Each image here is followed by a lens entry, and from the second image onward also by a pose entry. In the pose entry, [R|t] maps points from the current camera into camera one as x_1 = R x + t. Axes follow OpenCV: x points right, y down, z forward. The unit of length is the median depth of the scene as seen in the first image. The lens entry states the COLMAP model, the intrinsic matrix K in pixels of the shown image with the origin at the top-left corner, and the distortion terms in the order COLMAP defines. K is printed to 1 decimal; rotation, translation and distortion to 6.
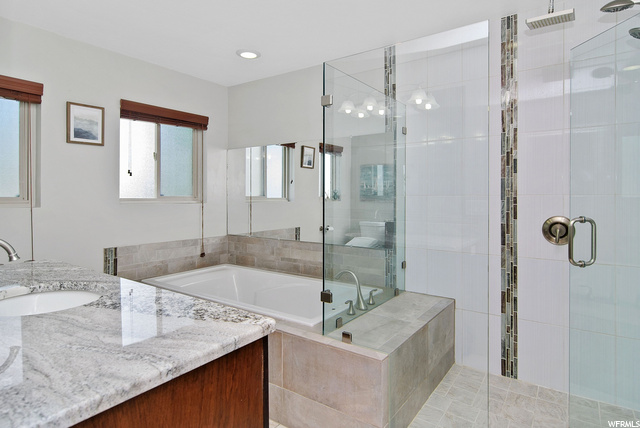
lens RADIAL K [[348.0, 0, 332.6], [0, 348.0, 203.0], [0, 0, 1]] dist [-0.000499, 0.000870]
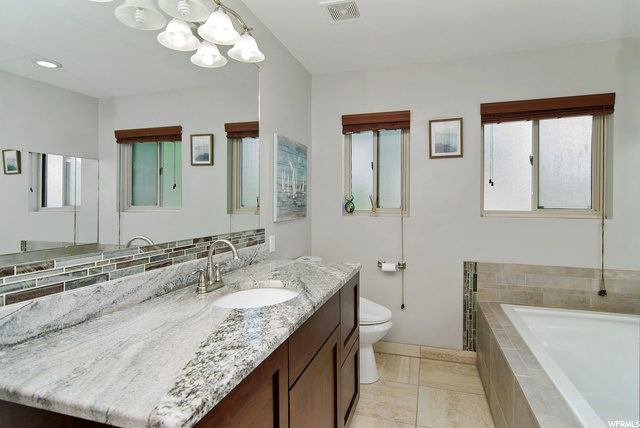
lens RADIAL K [[348.0, 0, 332.6], [0, 348.0, 203.0], [0, 0, 1]] dist [-0.000499, 0.000870]
pose [[0.299741, 0.000107, -0.954021, 0.171444], [-0.023219, 0.999705, -0.007183, -0.018004], [0.953738, 0.024305, 0.299655, 0.361816]]
